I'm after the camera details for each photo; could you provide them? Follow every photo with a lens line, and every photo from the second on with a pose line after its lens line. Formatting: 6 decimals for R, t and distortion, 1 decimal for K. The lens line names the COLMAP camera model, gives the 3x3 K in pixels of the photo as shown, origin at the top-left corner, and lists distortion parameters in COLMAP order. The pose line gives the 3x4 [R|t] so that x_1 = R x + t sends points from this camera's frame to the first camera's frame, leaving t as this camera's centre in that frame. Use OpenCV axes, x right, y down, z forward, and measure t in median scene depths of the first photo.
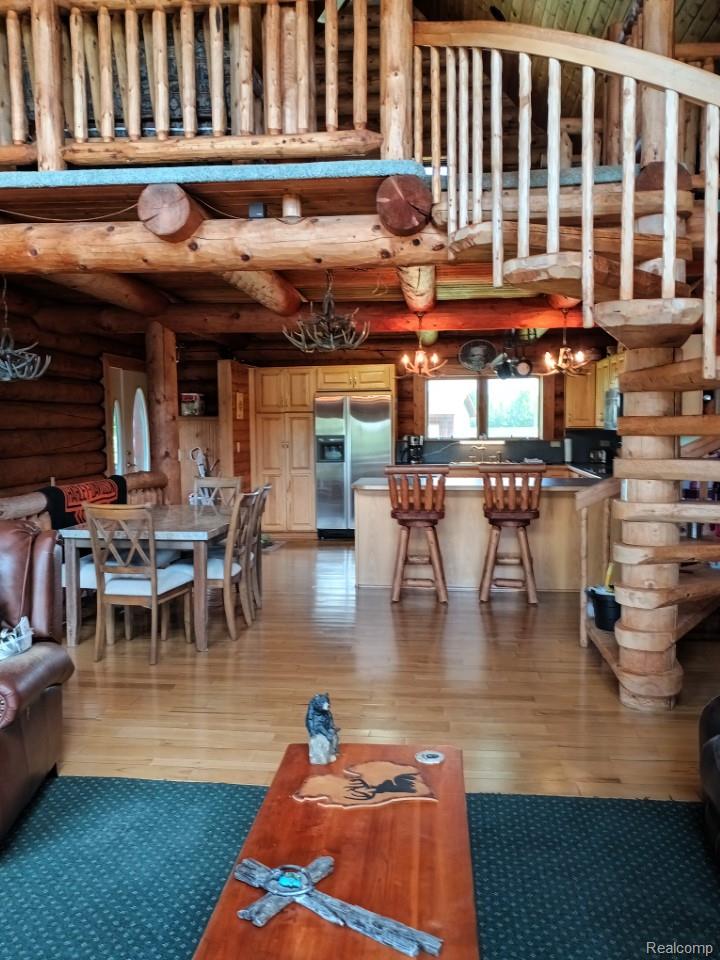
lens RADIAL K [[788.6, 0, 360.0], [0, 788.6, 480.0], [0, 0, 1]] dist [0.067236, -0.149730]
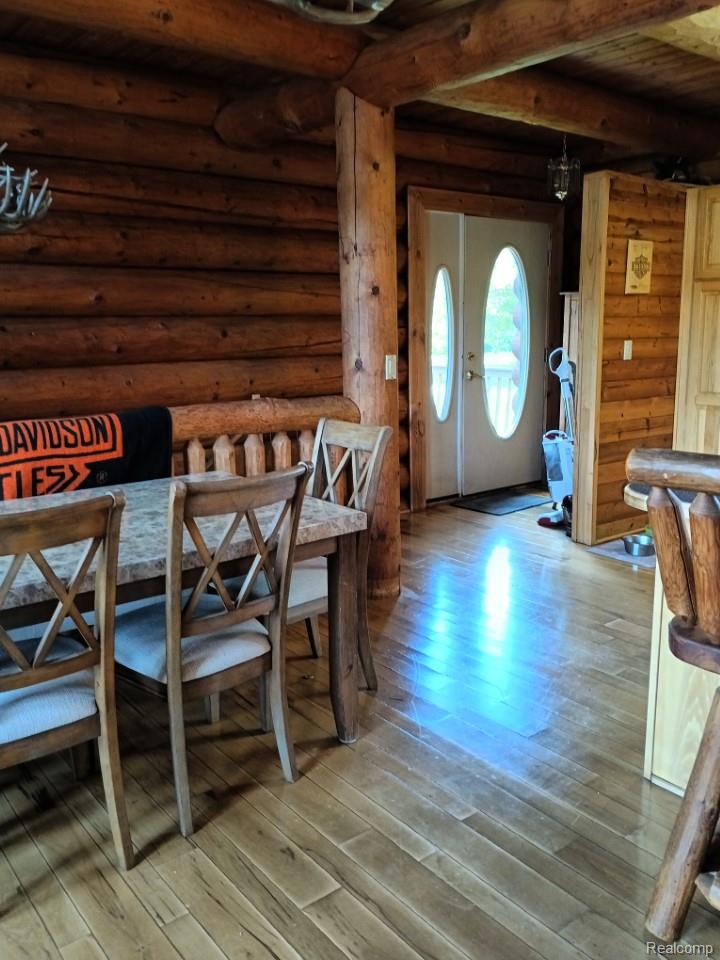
lens RADIAL K [[788.6, 0, 360.0], [0, 788.6, 480.0], [0, 0, 1]] dist [0.067236, -0.149730]
pose [[0.684400, 0.140966, -0.715350, 0.106371], [-0.044716, 0.987400, 0.151794, -0.028534], [0.727734, -0.071900, 0.682080, 0.518479]]
